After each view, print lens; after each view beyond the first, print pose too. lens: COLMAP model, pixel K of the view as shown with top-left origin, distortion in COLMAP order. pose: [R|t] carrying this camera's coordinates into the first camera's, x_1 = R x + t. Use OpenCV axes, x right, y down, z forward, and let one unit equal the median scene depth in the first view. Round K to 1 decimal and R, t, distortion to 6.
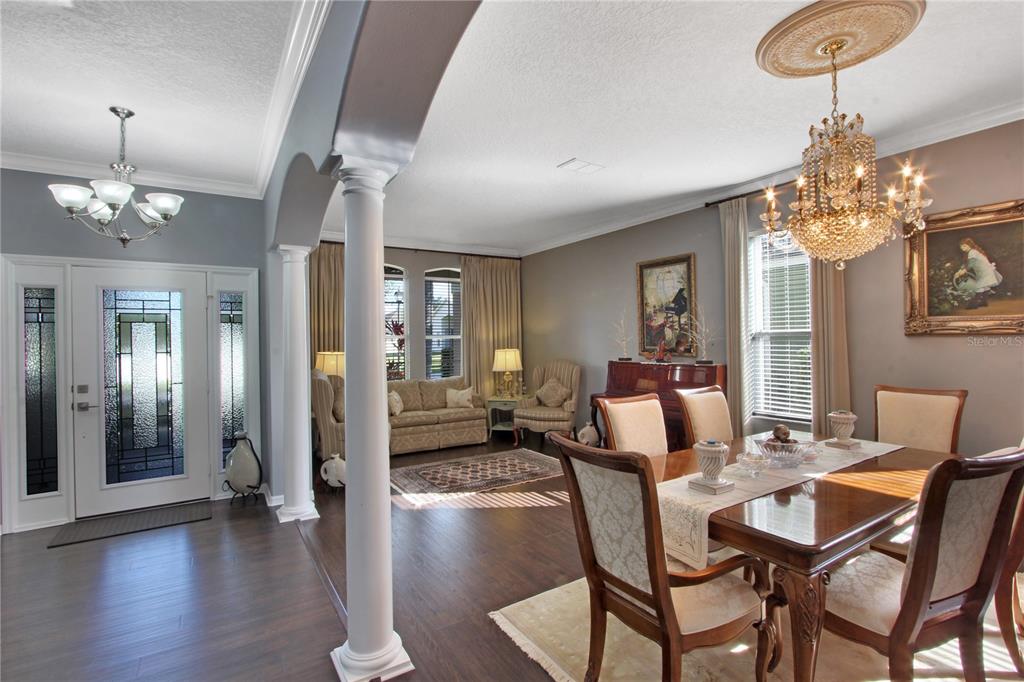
lens RADIAL K [[480.8, 0, 517.1], [0, 480.8, 339.4], [0, 0, 1]] dist [-0.015967, 0.000227]
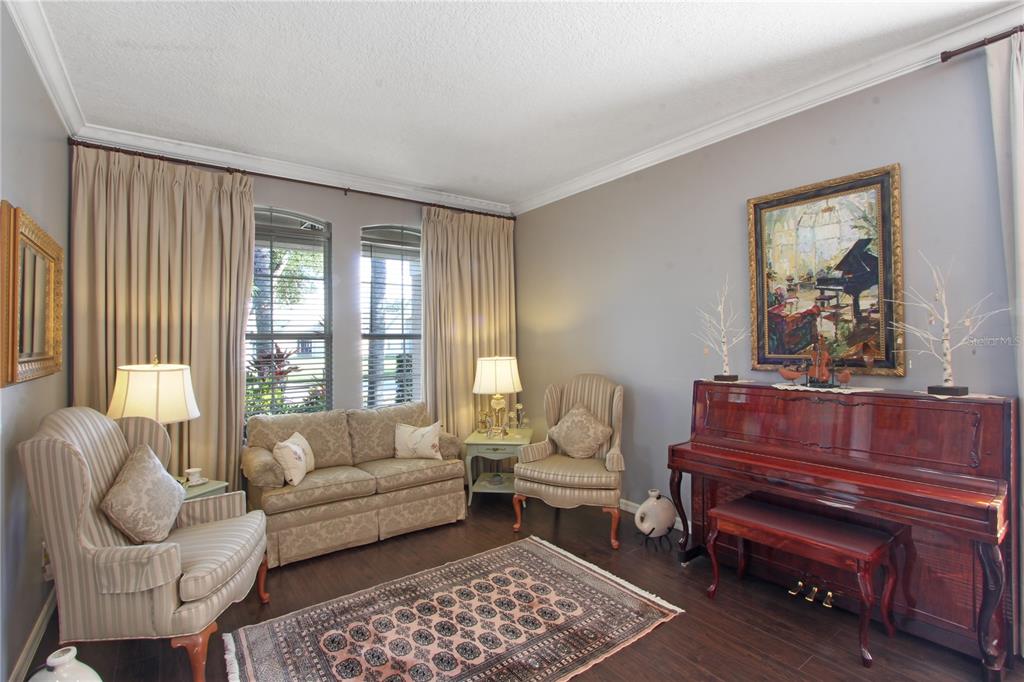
lens RADIAL K [[480.8, 0, 517.1], [0, 480.8, 339.4], [0, 0, 1]] dist [-0.015967, 0.000227]
pose [[0.997515, 0.003318, 0.070370, -0.044513], [-0.002749, 0.999963, -0.008183, 0.002972], [-0.070394, 0.007969, 0.997487, 0.445963]]
